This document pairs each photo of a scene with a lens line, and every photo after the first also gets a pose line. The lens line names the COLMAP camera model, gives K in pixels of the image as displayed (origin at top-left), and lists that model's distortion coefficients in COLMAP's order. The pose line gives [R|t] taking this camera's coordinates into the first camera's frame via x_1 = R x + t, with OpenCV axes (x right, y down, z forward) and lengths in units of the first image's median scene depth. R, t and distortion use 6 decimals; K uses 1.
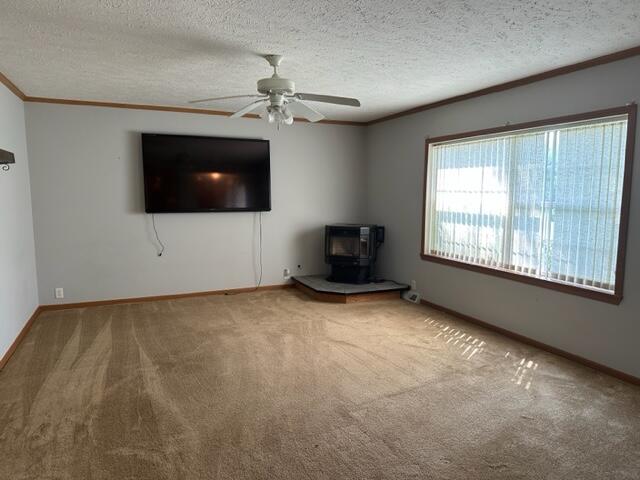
lens RADIAL K [[448.4, 0, 320.0], [0, 448.4, 240.0], [0, 0, 1]] dist [0.001182, -0.001095]
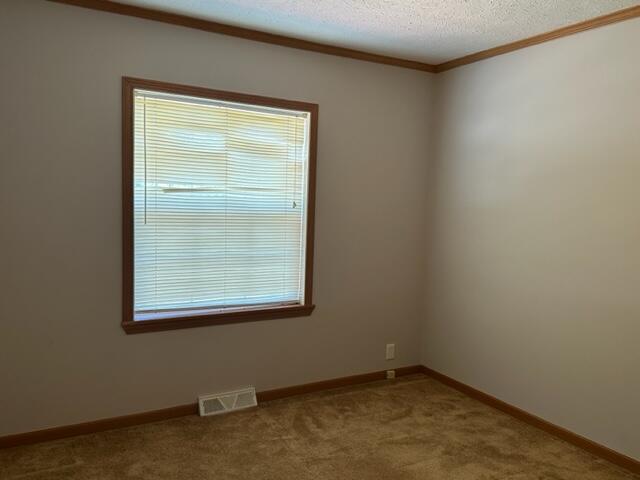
lens RADIAL K [[525.2, 0, 320.0], [0, 525.2, 240.0], [0, 0, 1]] dist [0.001726, 0.000574]
pose [[-0.134846, -0.089953, 0.986775, -0.437227], [0.082696, 0.991375, 0.101673, -0.127302], [-0.987410, 0.095313, -0.126244, 1.153212]]
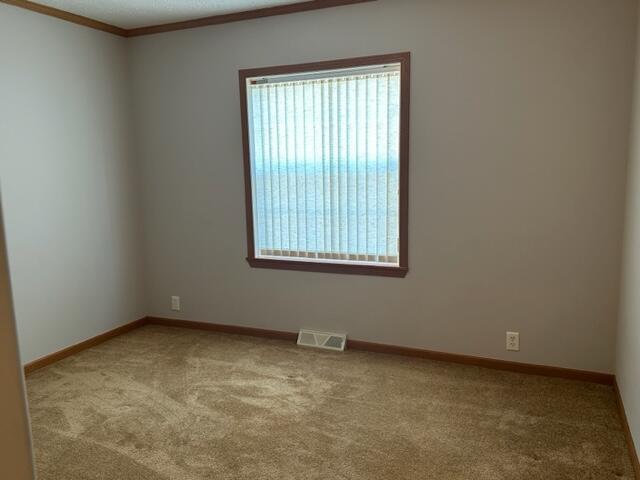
lens RADIAL K [[517.7, 0, 320.0], [0, 517.7, 240.0], [0, 0, 1]] dist [-0.002811, -0.003125]
pose [[0.745474, -0.135578, 0.652600, -0.144603], [0.108918, 0.990712, 0.081403, -0.036250], [-0.657575, 0.010396, 0.753317, 0.335878]]
